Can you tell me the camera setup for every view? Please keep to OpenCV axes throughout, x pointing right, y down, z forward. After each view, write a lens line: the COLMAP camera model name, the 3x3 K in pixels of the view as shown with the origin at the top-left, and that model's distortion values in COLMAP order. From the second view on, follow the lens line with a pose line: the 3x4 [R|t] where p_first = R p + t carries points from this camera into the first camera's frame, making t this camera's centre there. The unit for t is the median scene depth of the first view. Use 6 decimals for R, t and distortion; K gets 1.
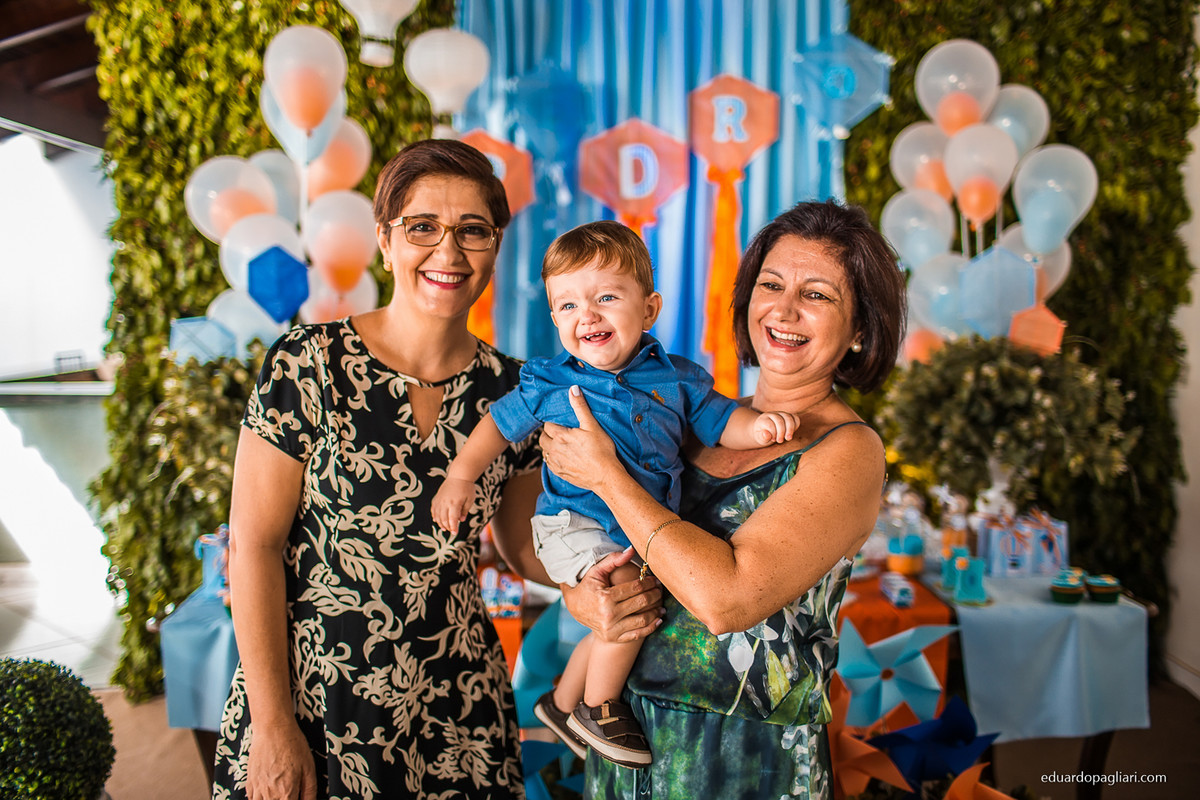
lens RADIAL K [[1177.8, 0, 602.5], [0, 1177.8, 398.1], [0, 0, 1]] dist [-0.099827, 0.150282]
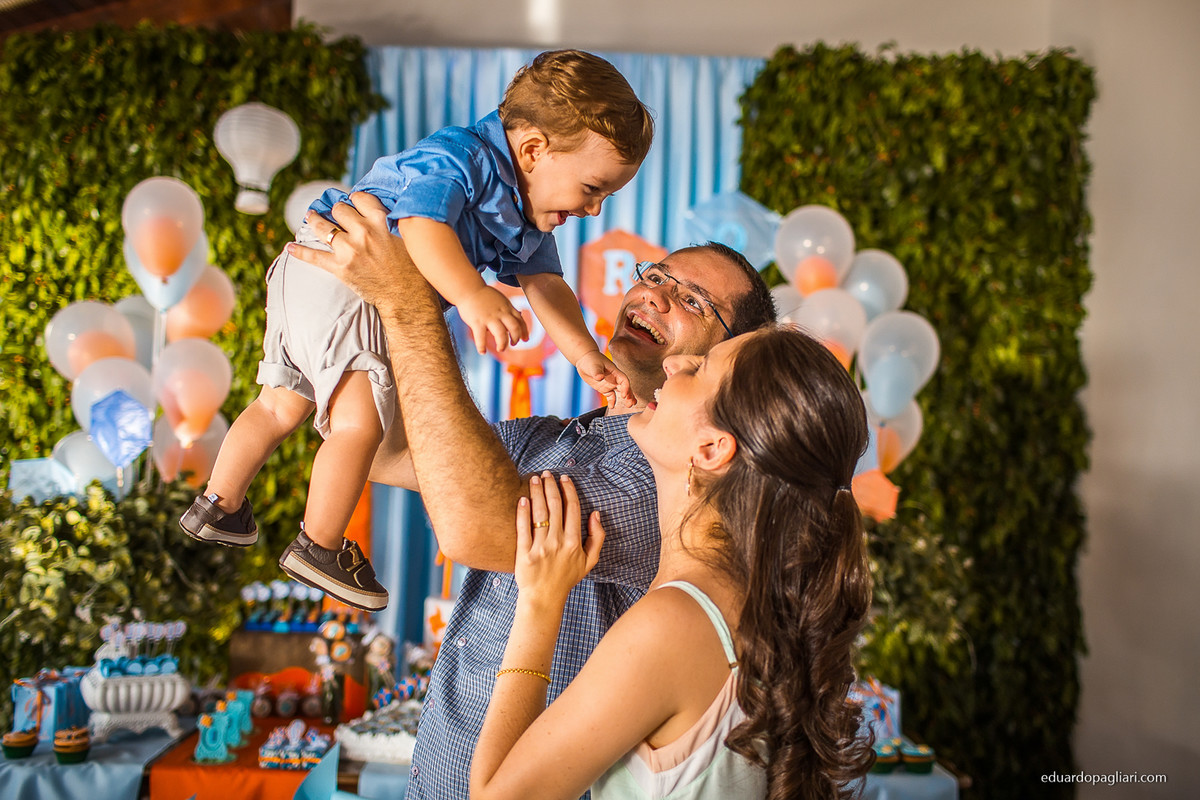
lens RADIAL K [[1265.7, 0, 600.0], [0, 1265.7, 400.0], [0, 0, 1]] dist [-0.057284, 0.034672]
pose [[0.999596, 0.028317, 0.002259, 0.094951], [-0.027845, 0.992455, -0.119408, -0.002244], [-0.005623, 0.119297, 0.992843, -0.058375]]
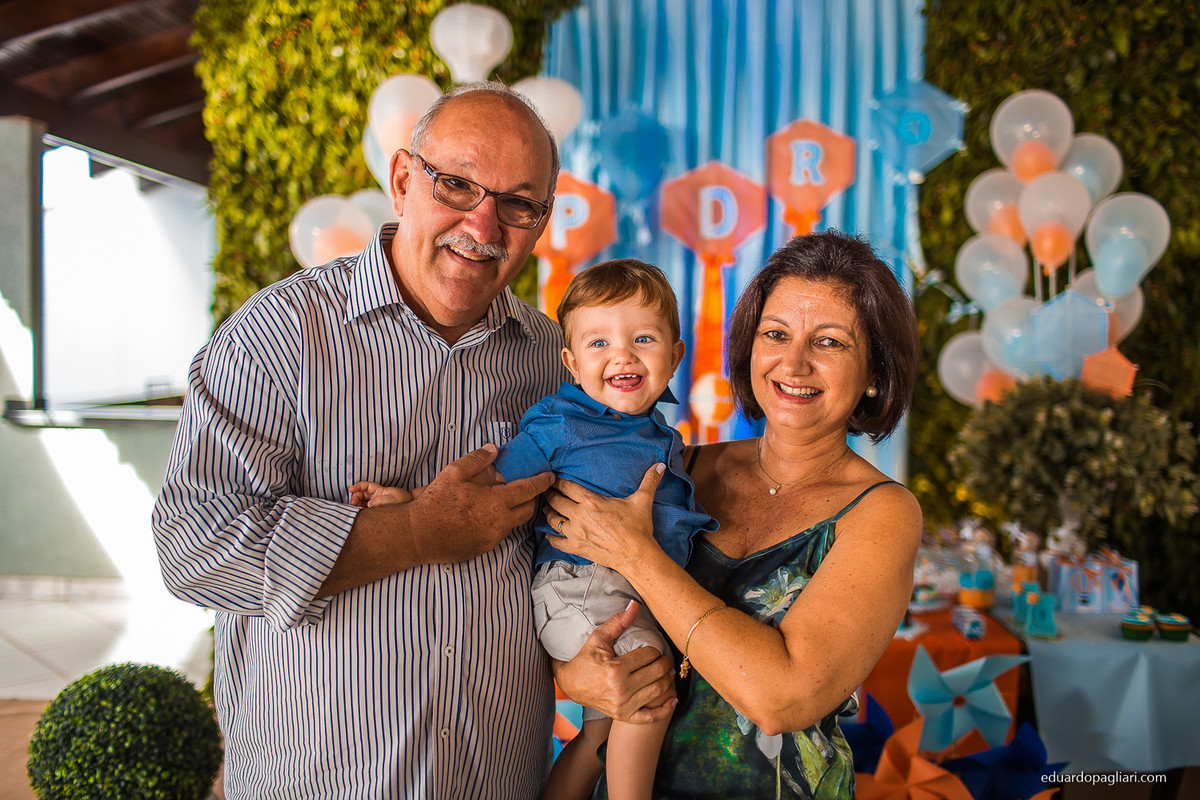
lens RADIAL K [[1181.4, 0, 600.9], [0, 1181.4, 396.6], [0, 0, 1]] dist [-0.104730, 0.157435]
pose [[0.998328, 0.017627, -0.055042, -0.011867], [-0.019318, 0.999352, -0.030357, 0.001613], [0.054471, 0.031370, 0.998022, -0.033834]]
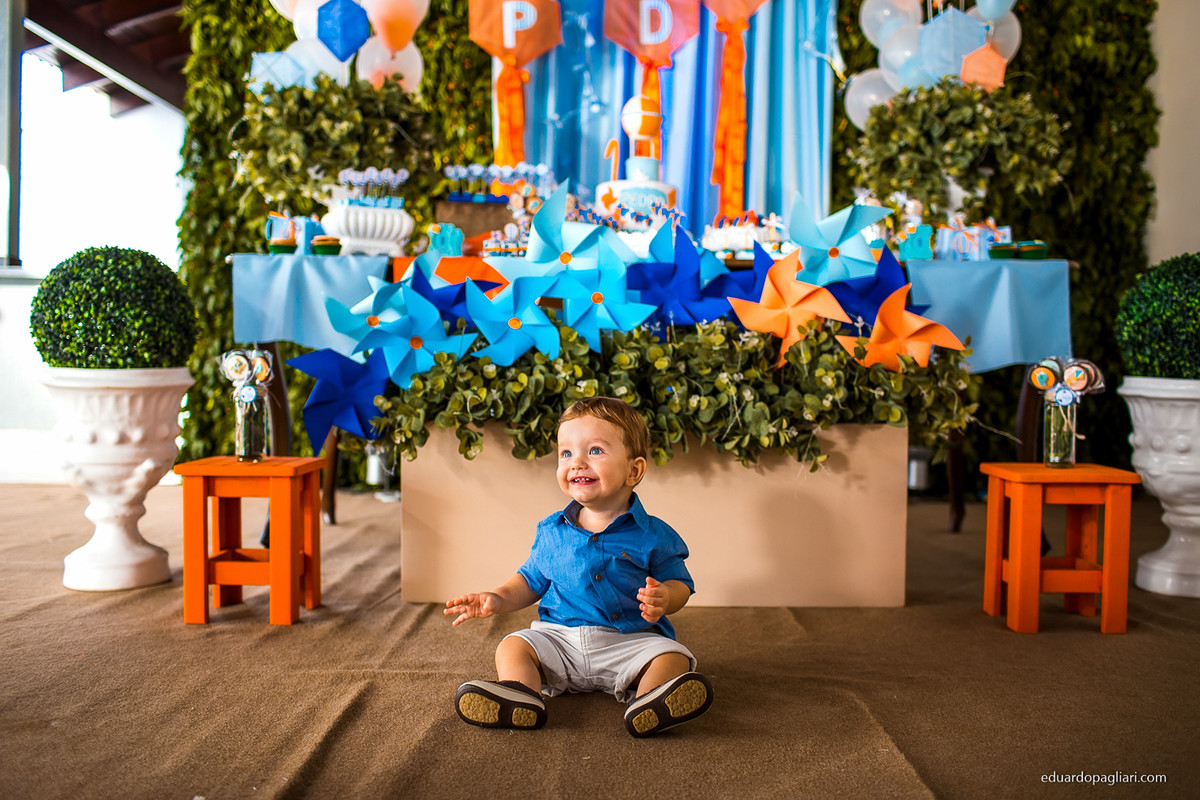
lens RADIAL K [[1211.2, 0, 600.0], [0, 1211.2, 400.0], [0, 0, 1]] dist [-0.091345, 0.126233]
pose [[0.999211, 0.017095, -0.035847, 0.025751], [-0.019471, 0.997563, -0.067000, 0.254725], [0.034615, 0.067645, 0.997109, -0.132814]]
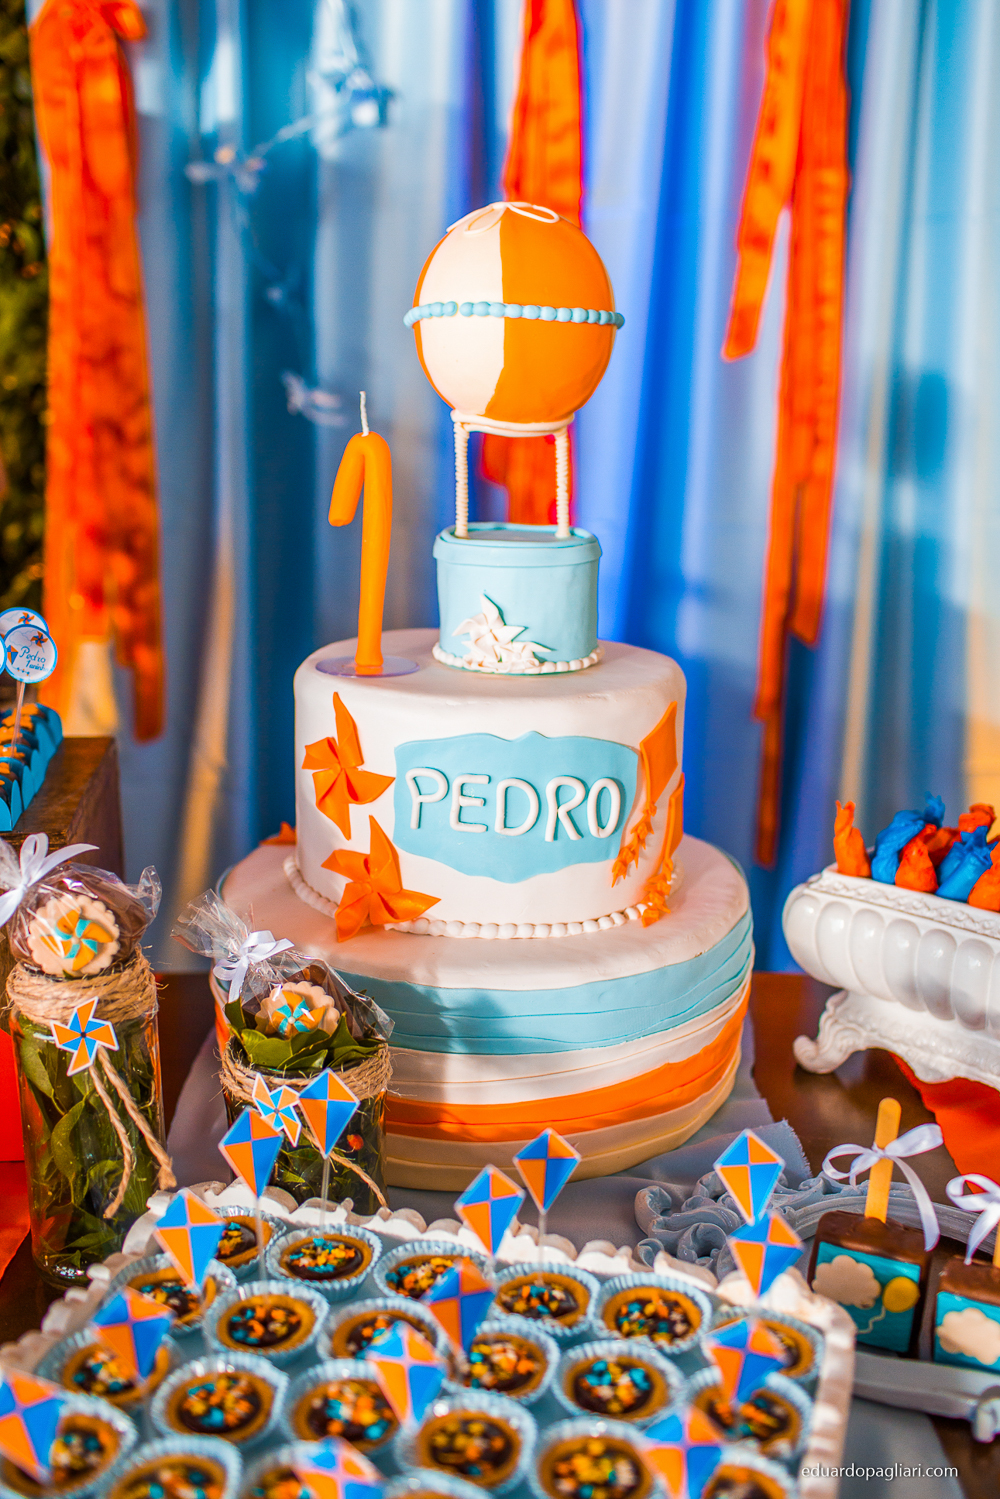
lens RADIAL K [[1513.0, 0, 500.5], [0, 1513.0, 780.3], [0, 0, 1]] dist [-0.091345, 0.126233]
pose [[0.999746, 0.021270, -0.007464, 0.023721], [-0.019616, 0.984058, 0.176764, 0.007741], [0.011104, -0.176573, 0.984225, 0.531391]]
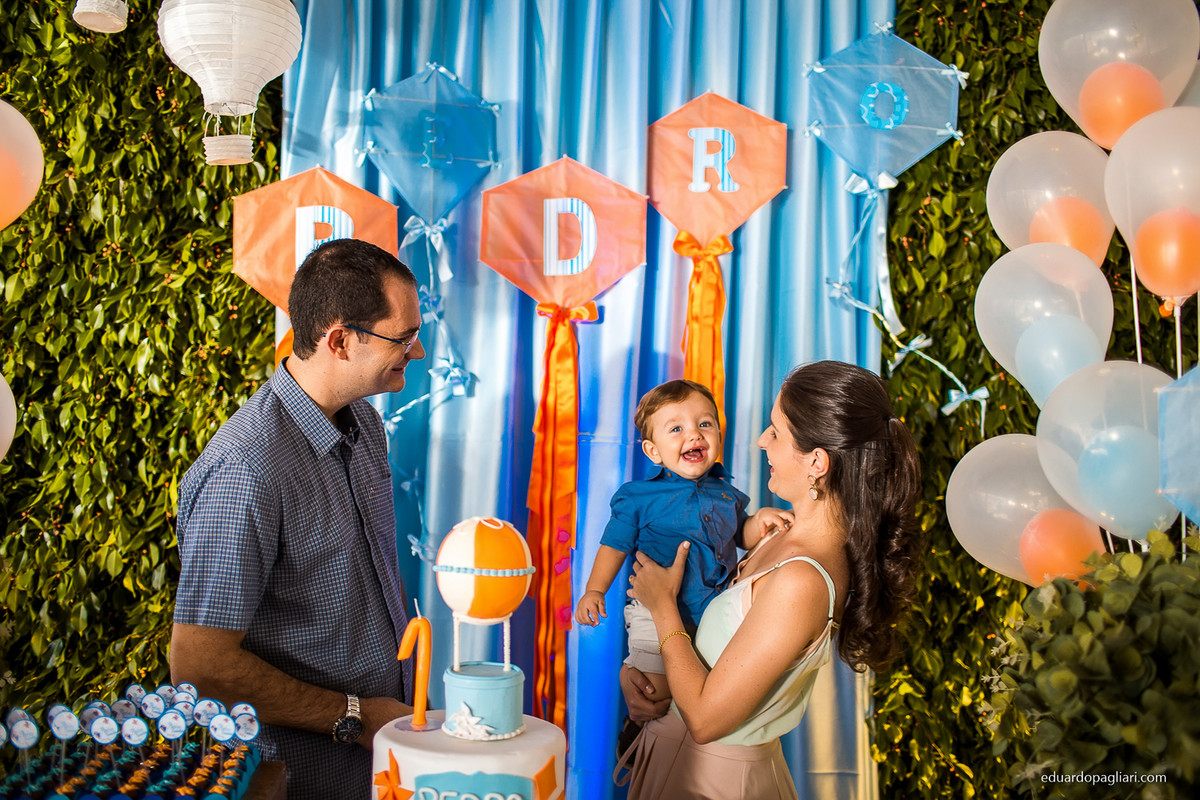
lens RADIAL K [[1177.8, 0, 602.5], [0, 1177.8, 398.1], [0, 0, 1]] dist [-0.099827, 0.150282]
pose [[0.999368, 0.024115, -0.026104, 0.069871], [-0.027048, 0.992580, -0.118547, -0.031803], [0.023051, 0.119178, 0.992605, 0.383411]]
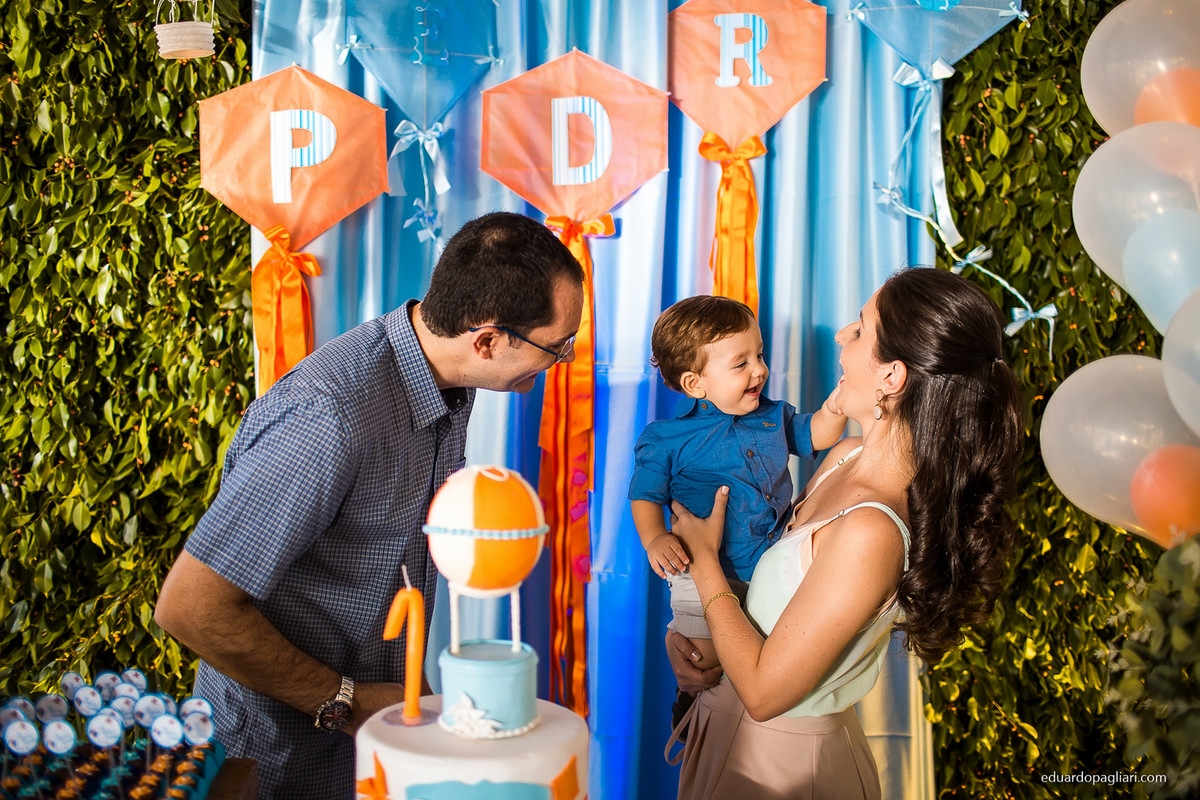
lens RADIAL K [[1177.8, 0, 602.5], [0, 1177.8, 398.1], [0, 0, 1]] dist [-0.099827, 0.150282]
pose [[0.999312, 0.010137, -0.035685, 0.064621], [-0.012262, 0.998133, -0.059842, -0.037297], [0.035012, 0.060238, 0.997570, 0.454839]]
